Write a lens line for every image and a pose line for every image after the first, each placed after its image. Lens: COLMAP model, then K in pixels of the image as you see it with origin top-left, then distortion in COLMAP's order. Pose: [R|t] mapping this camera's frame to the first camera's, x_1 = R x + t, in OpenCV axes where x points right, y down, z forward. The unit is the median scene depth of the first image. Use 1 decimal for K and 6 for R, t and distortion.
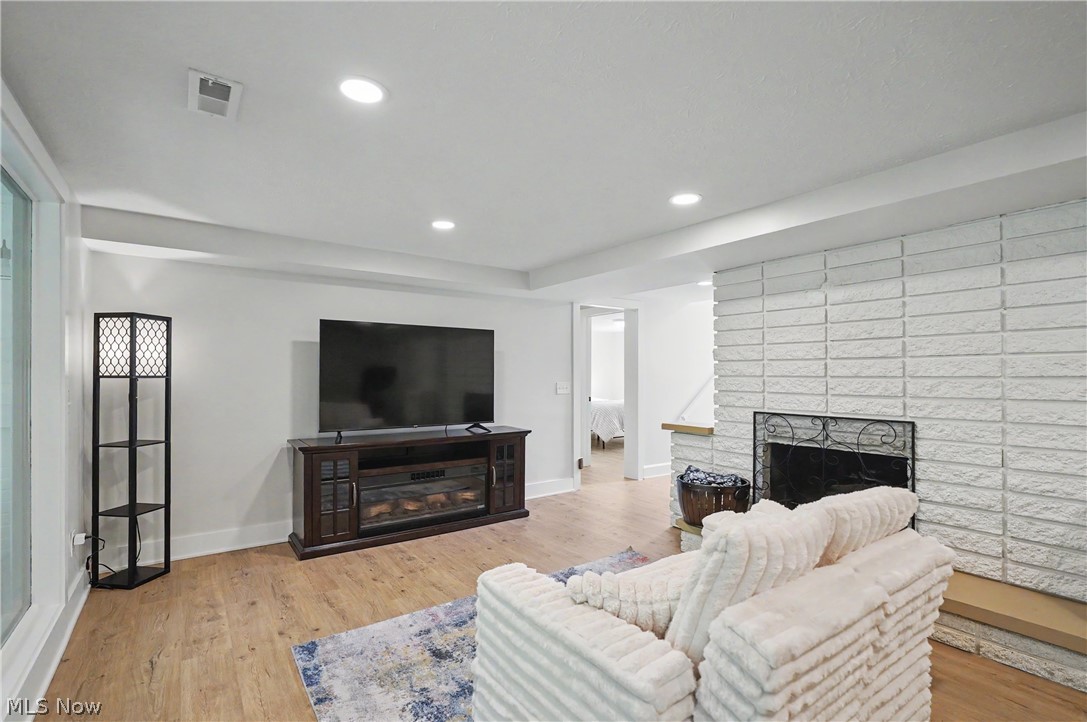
lens RADIAL K [[500.0, 0, 537.2], [0, 500.0, 372.3], [0, 0, 1]] dist [-0.000337, -0.000793]
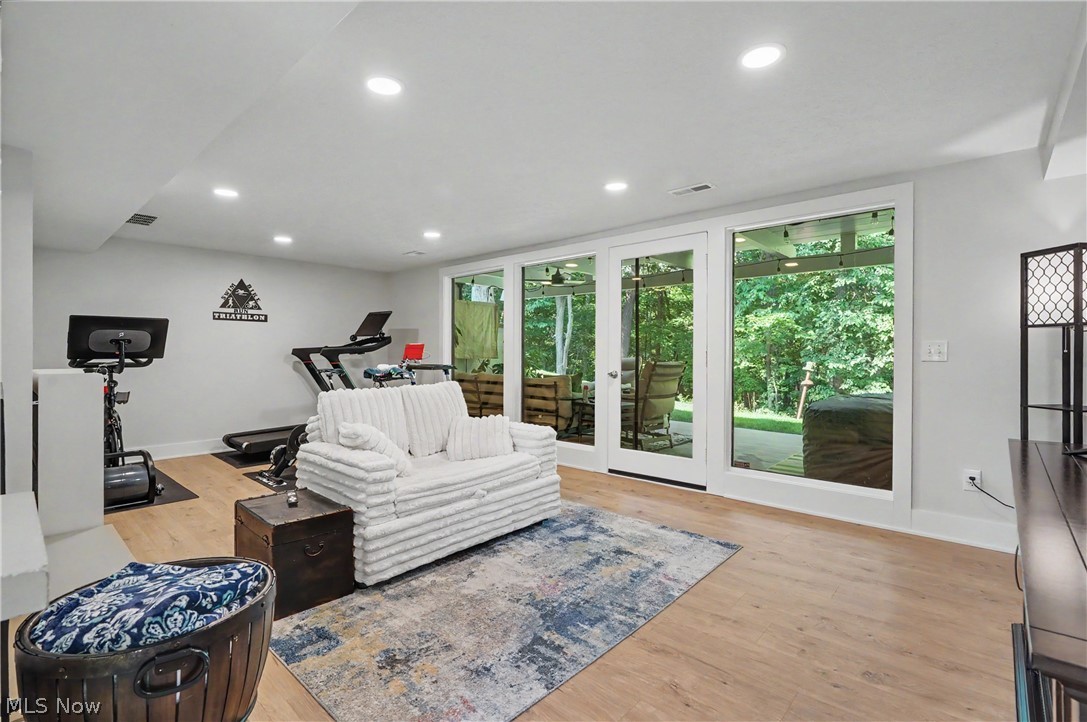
lens RADIAL K [[500.0, 0, 543.9], [0, 500.0, 354.7], [0, 0, 1]] dist [-0.000337, -0.000793]
pose [[-0.975748, 0.000809, -0.218895, 0.198154], [0.001625, 0.999992, -0.003549, 0.061333], [0.218891, -0.003819, -0.975742, 1.604059]]
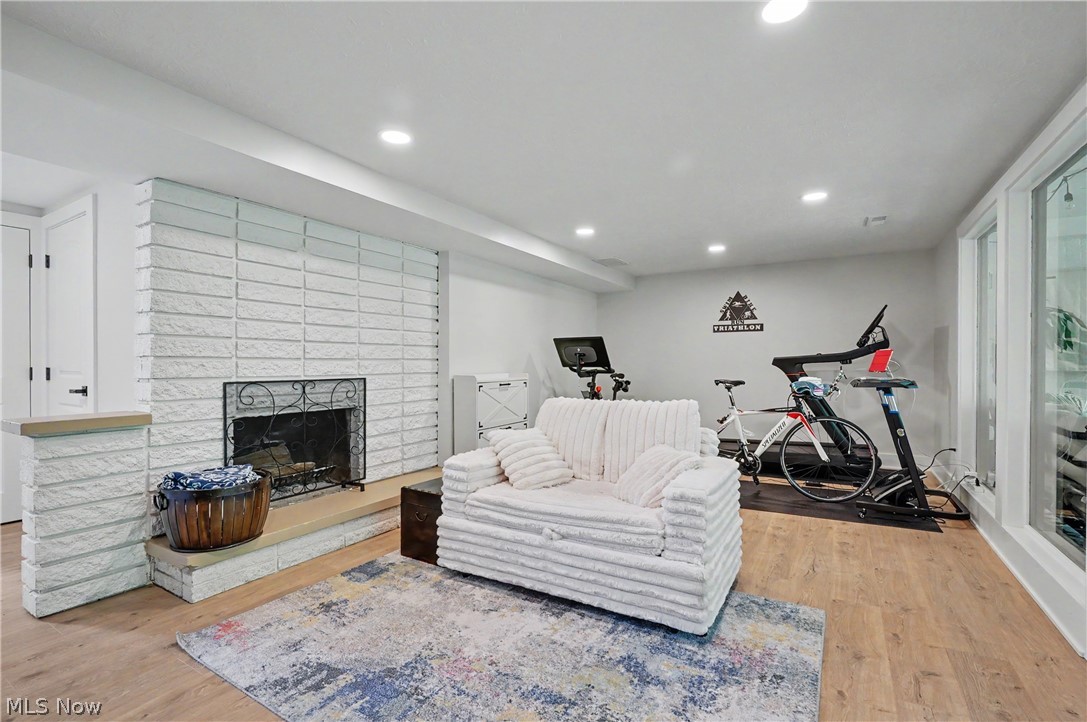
lens RADIAL K [[500.0, 0, 547.1], [0, 500.0, 364.0], [0, 0, 1]] dist [-0.000337, -0.000793]
pose [[-0.408725, -0.001034, 0.912657, -0.571017], [-0.004449, 0.999990, -0.000860, 0.056298], [-0.912647, -0.004412, -0.408725, 1.000726]]
